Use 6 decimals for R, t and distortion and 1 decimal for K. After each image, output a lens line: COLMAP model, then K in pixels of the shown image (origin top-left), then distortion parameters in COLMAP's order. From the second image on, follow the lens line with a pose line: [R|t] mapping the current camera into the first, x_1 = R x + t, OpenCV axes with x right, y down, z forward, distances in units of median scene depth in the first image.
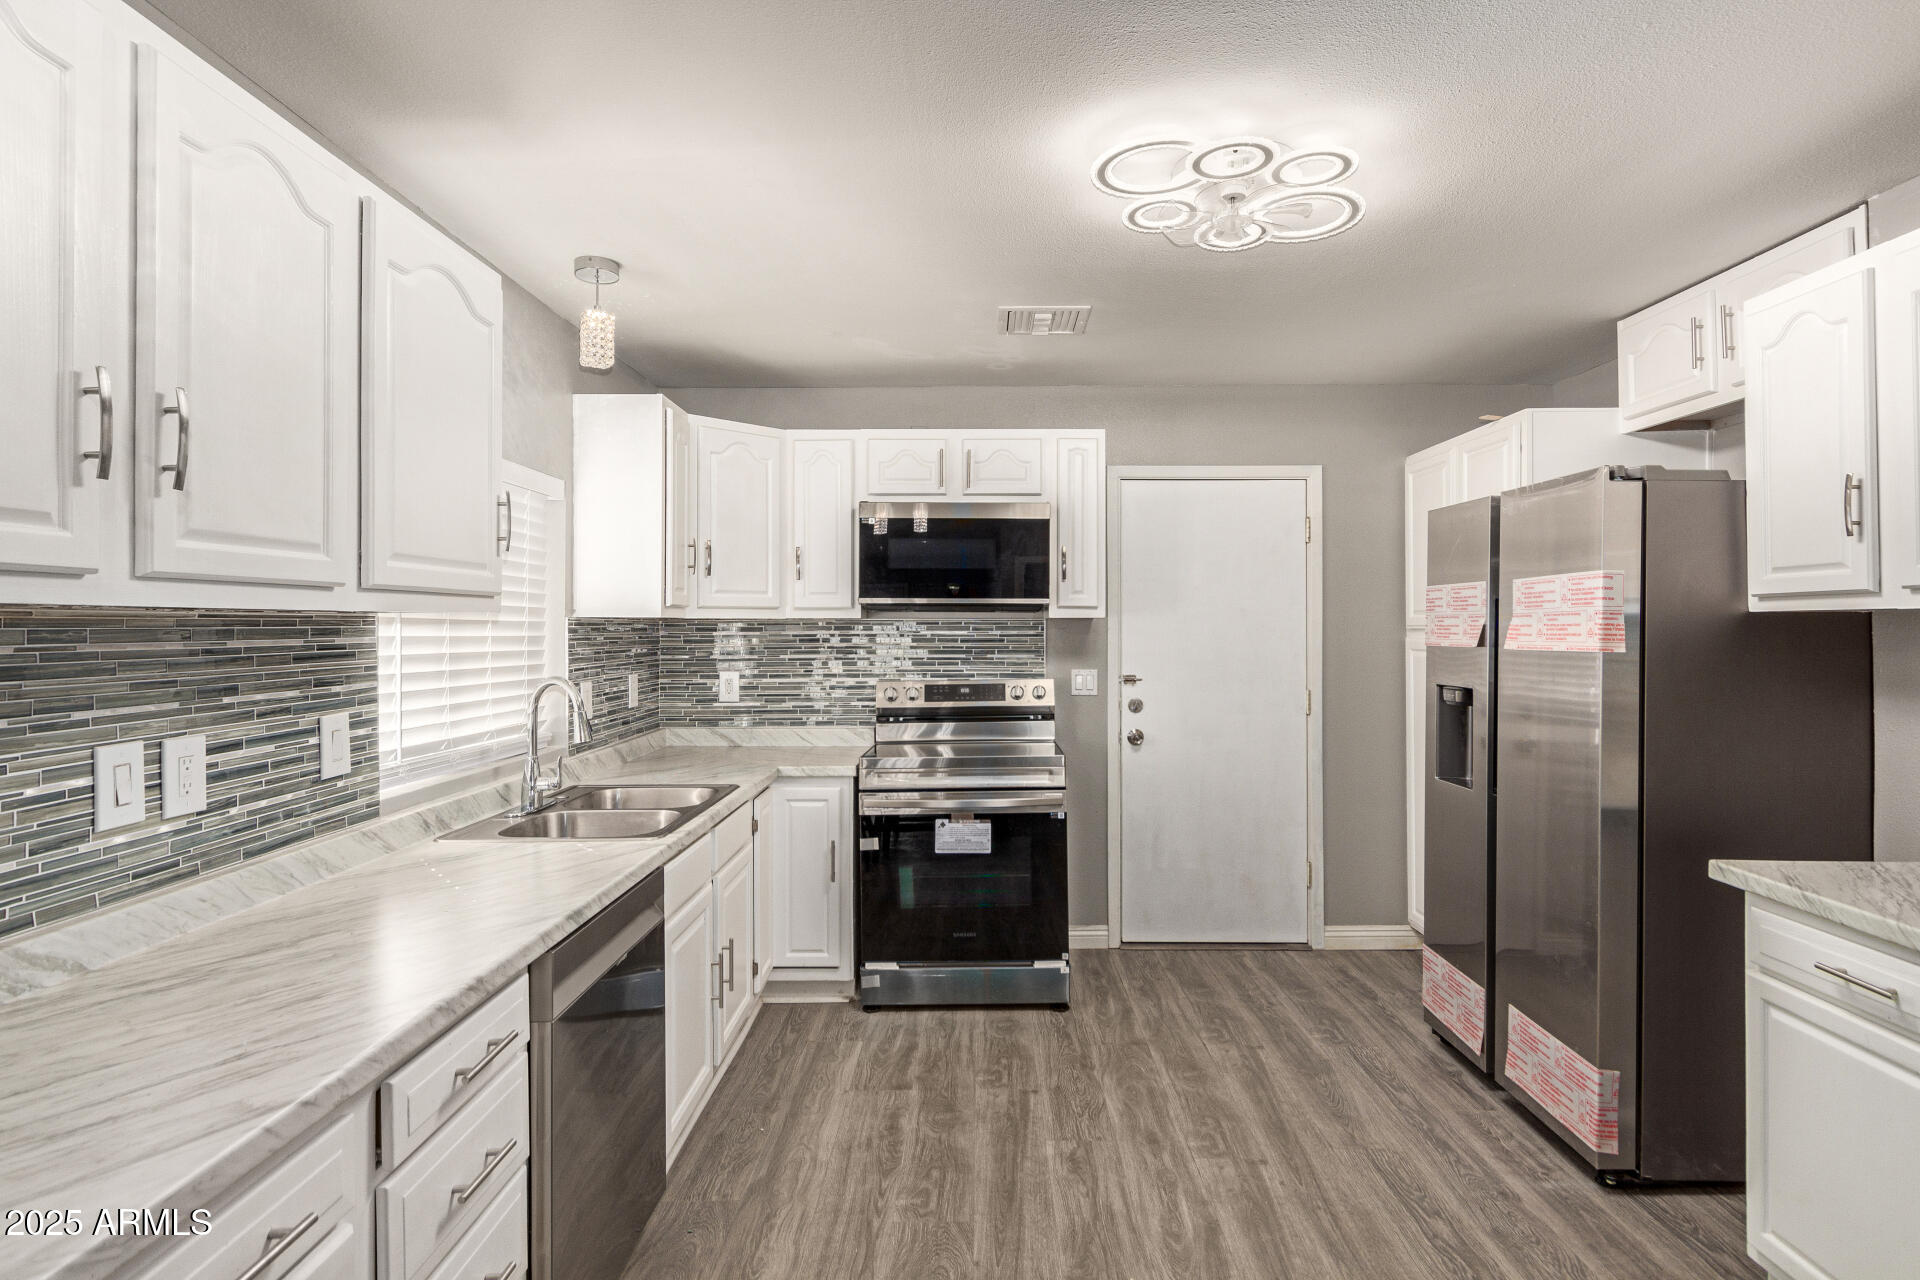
lens RADIAL K [[984.4, 0, 979.3], [0, 984.4, 637.5], [0, 0, 1]] dist [0.001247, 0.000034]
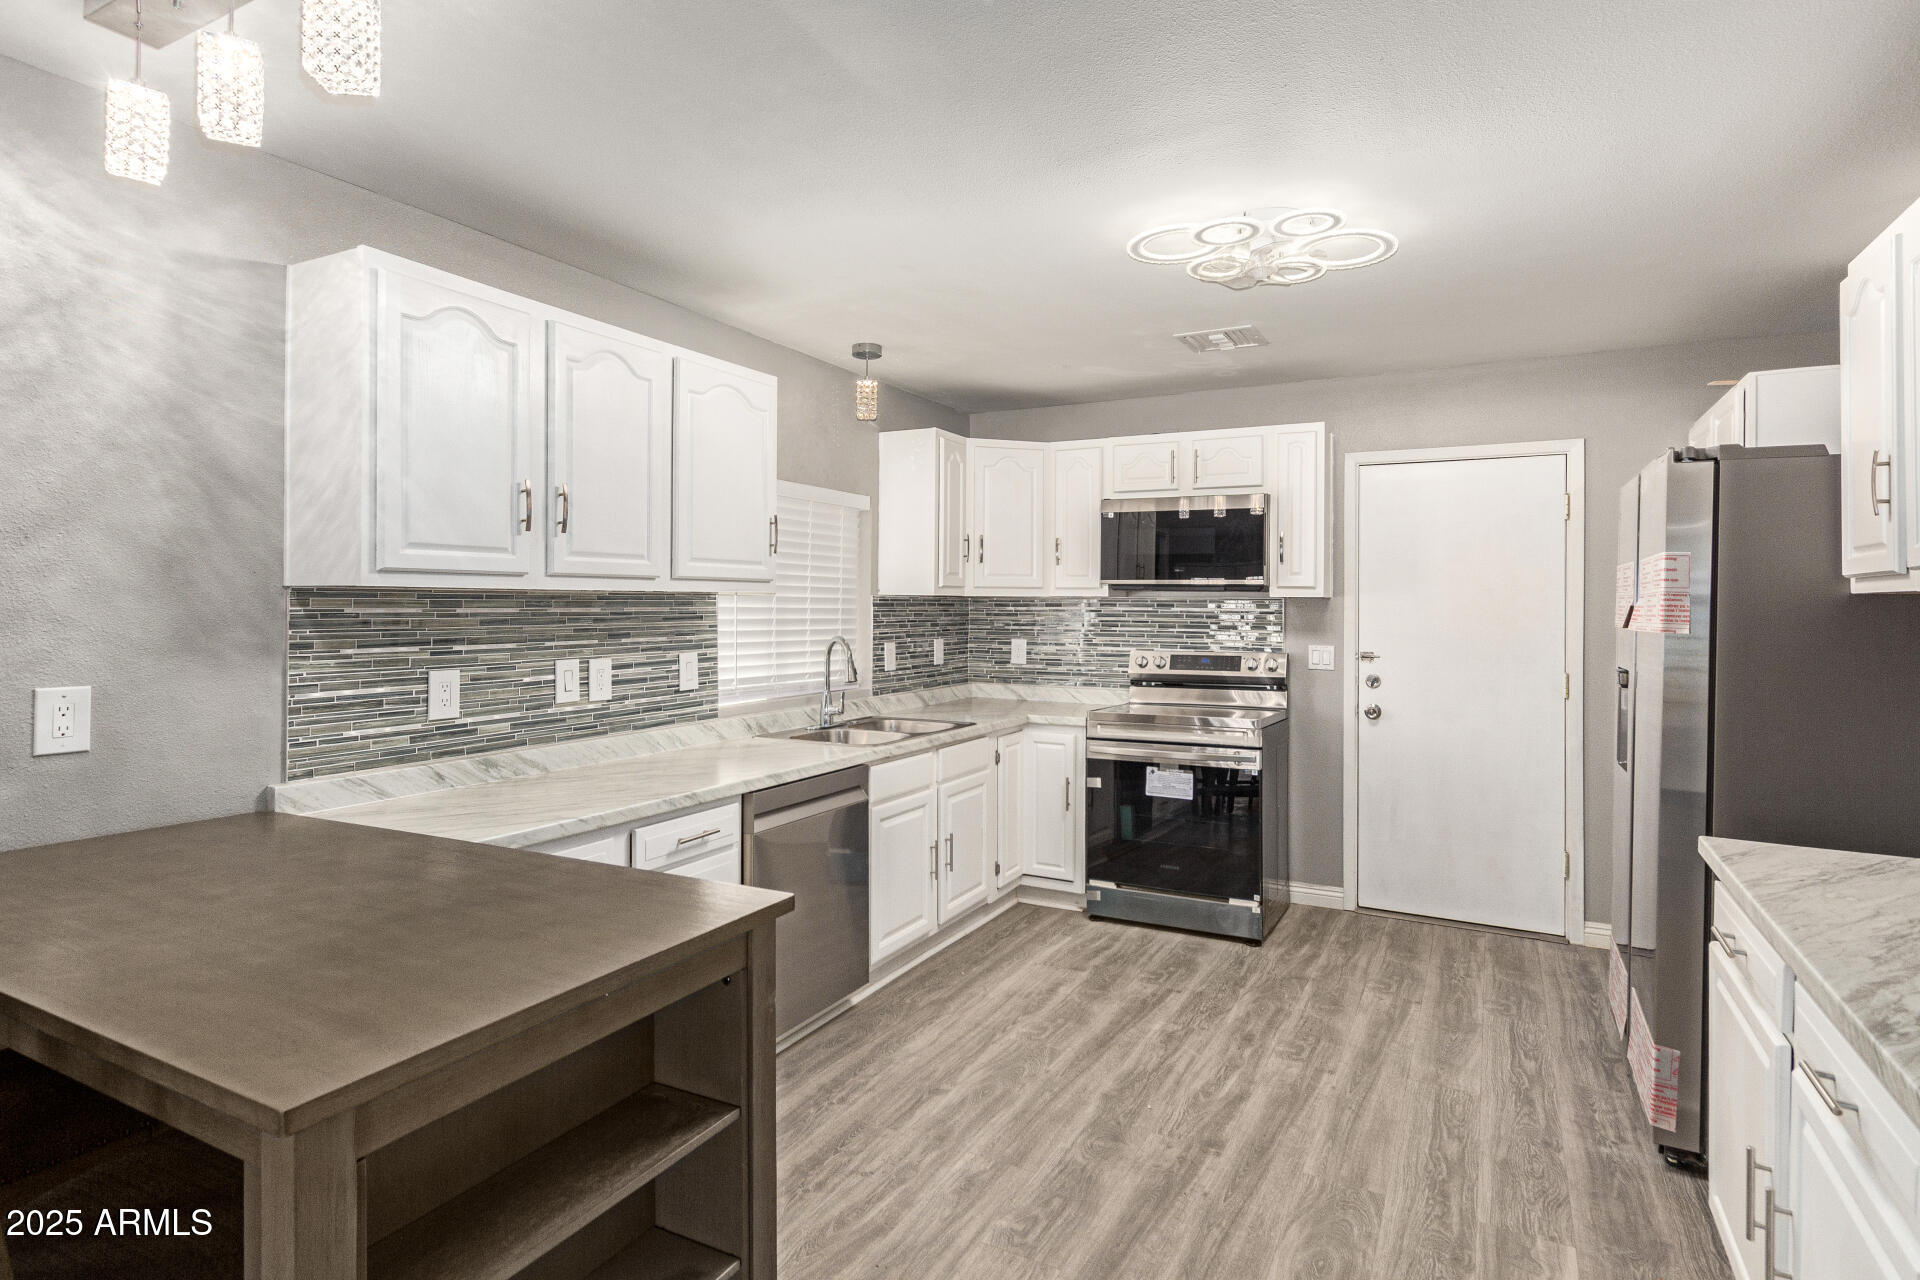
lens RADIAL K [[973.8, 0, 951.1], [0, 973.8, 629.8], [0, 0, 1]] dist [0.001832, 0.000109]
pose [[0.884047, 0.020195, -0.466962, 0.347883], [-0.013274, 0.999748, 0.018107, 0.002212], [0.467210, -0.009809, 0.884092, -0.171901]]
